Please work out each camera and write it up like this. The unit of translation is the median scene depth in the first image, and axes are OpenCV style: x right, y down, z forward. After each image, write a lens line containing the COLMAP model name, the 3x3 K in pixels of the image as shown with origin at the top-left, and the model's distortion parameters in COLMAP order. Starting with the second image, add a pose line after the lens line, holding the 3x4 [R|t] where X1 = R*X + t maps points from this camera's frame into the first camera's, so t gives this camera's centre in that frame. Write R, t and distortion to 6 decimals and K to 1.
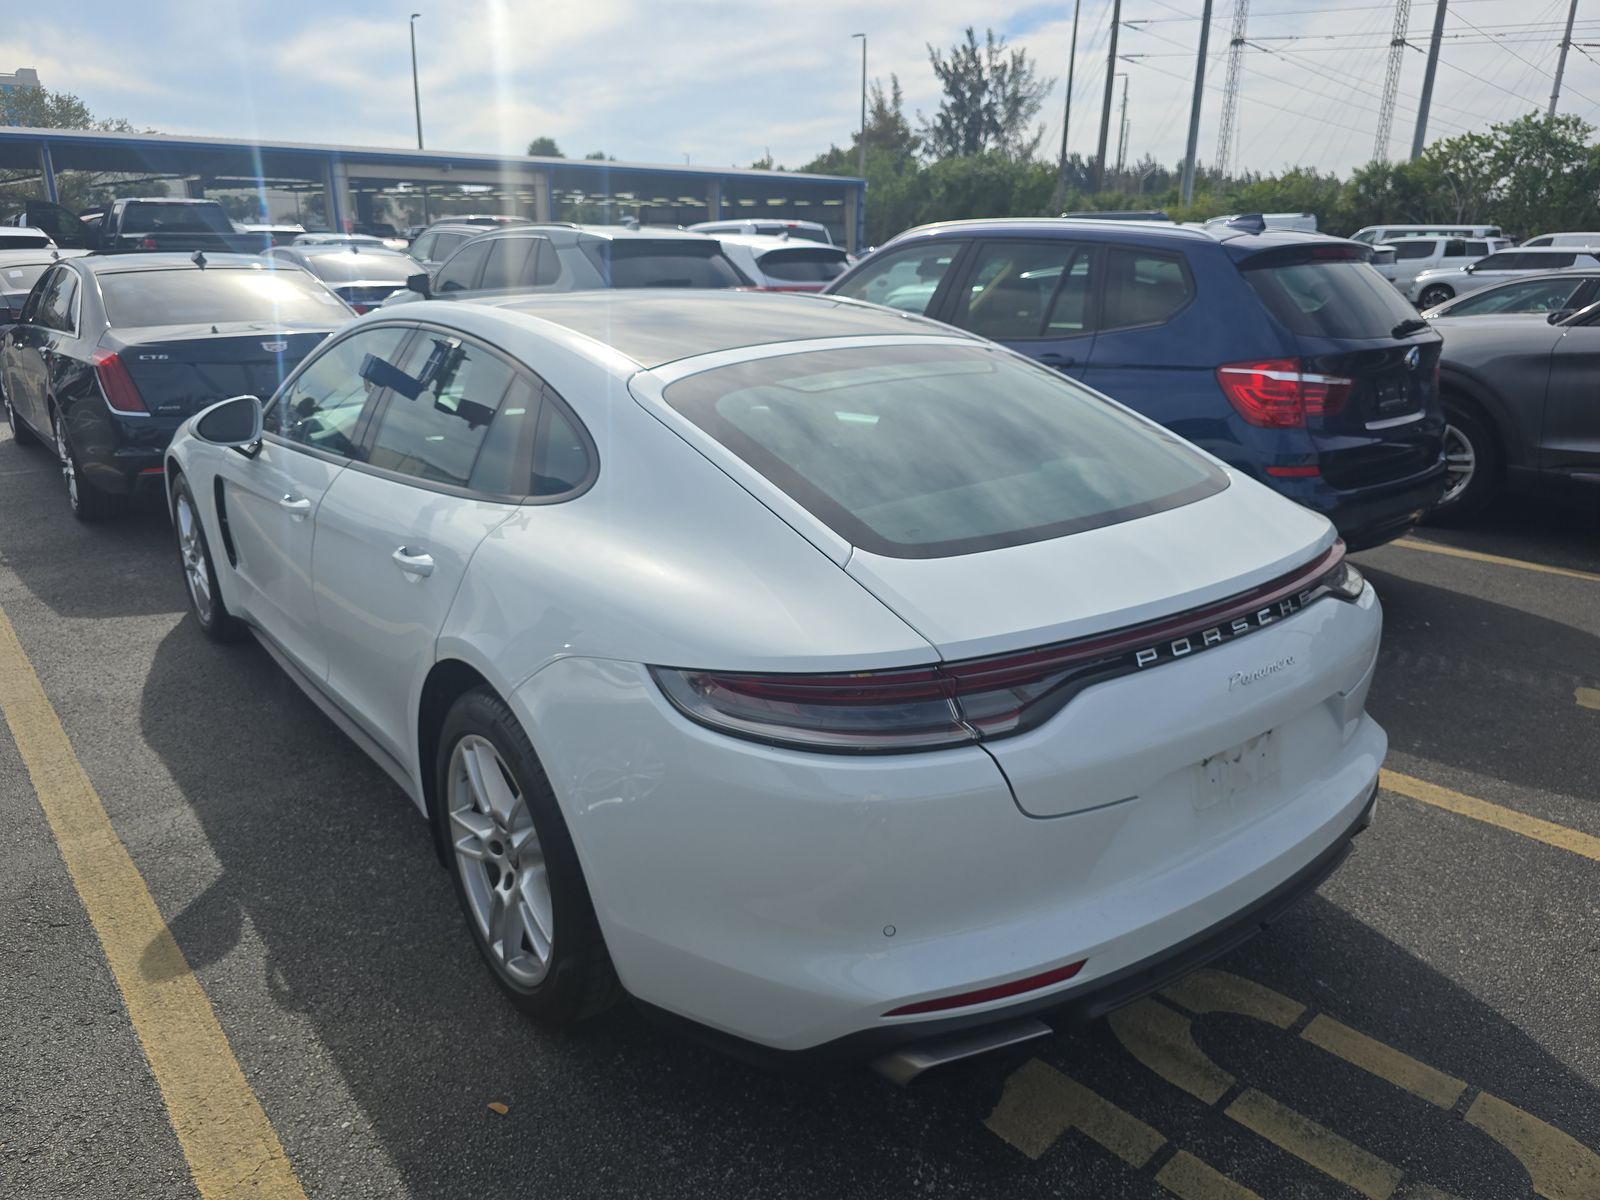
lens RADIAL K [[1108.7, 0, 809.3], [0, 1108.7, 593.7], [0, 0, 1]] dist [0.024784, -0.033888]
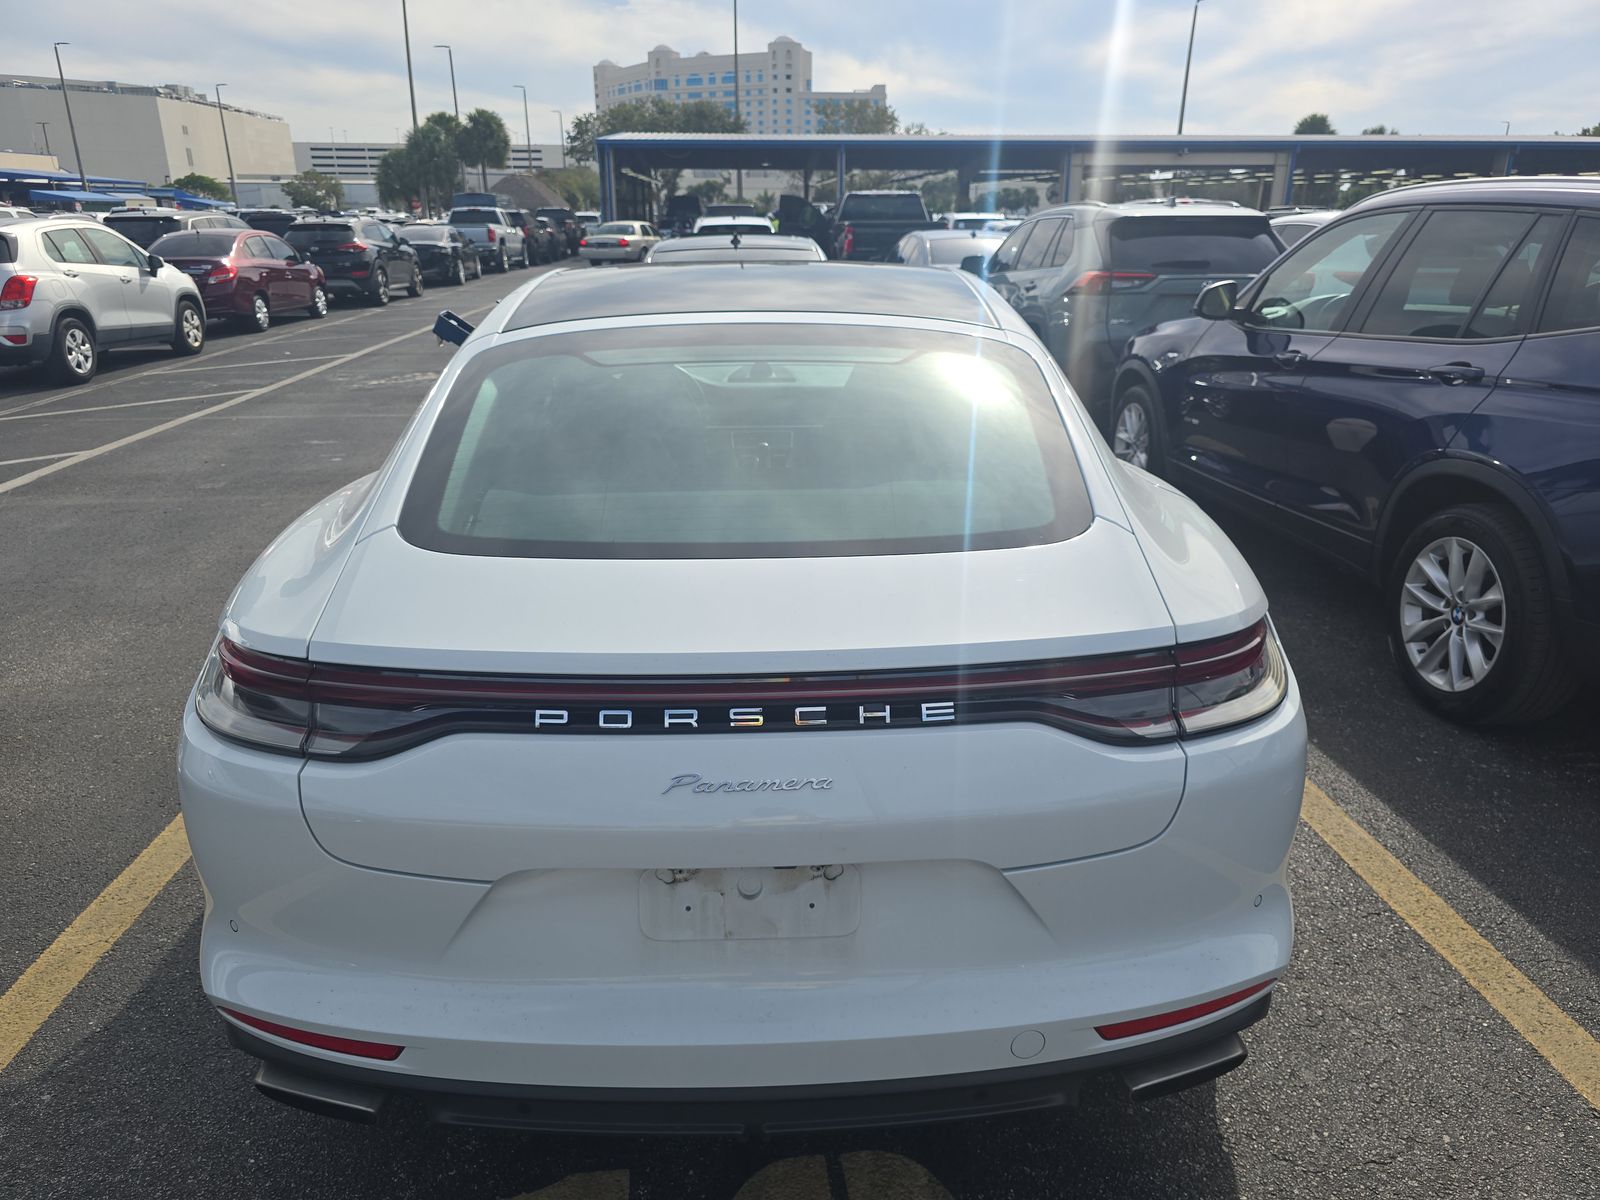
lens RADIAL K [[1108.7, 0, 809.3], [0, 1108.7, 593.7], [0, 0, 1]] dist [0.024784, -0.033888]
pose [[0.798366, 0.179056, -0.574936, 0.182914], [-0.173013, 0.982719, 0.065805, -0.023420], [0.576783, 0.046935, 0.815548, 0.094189]]
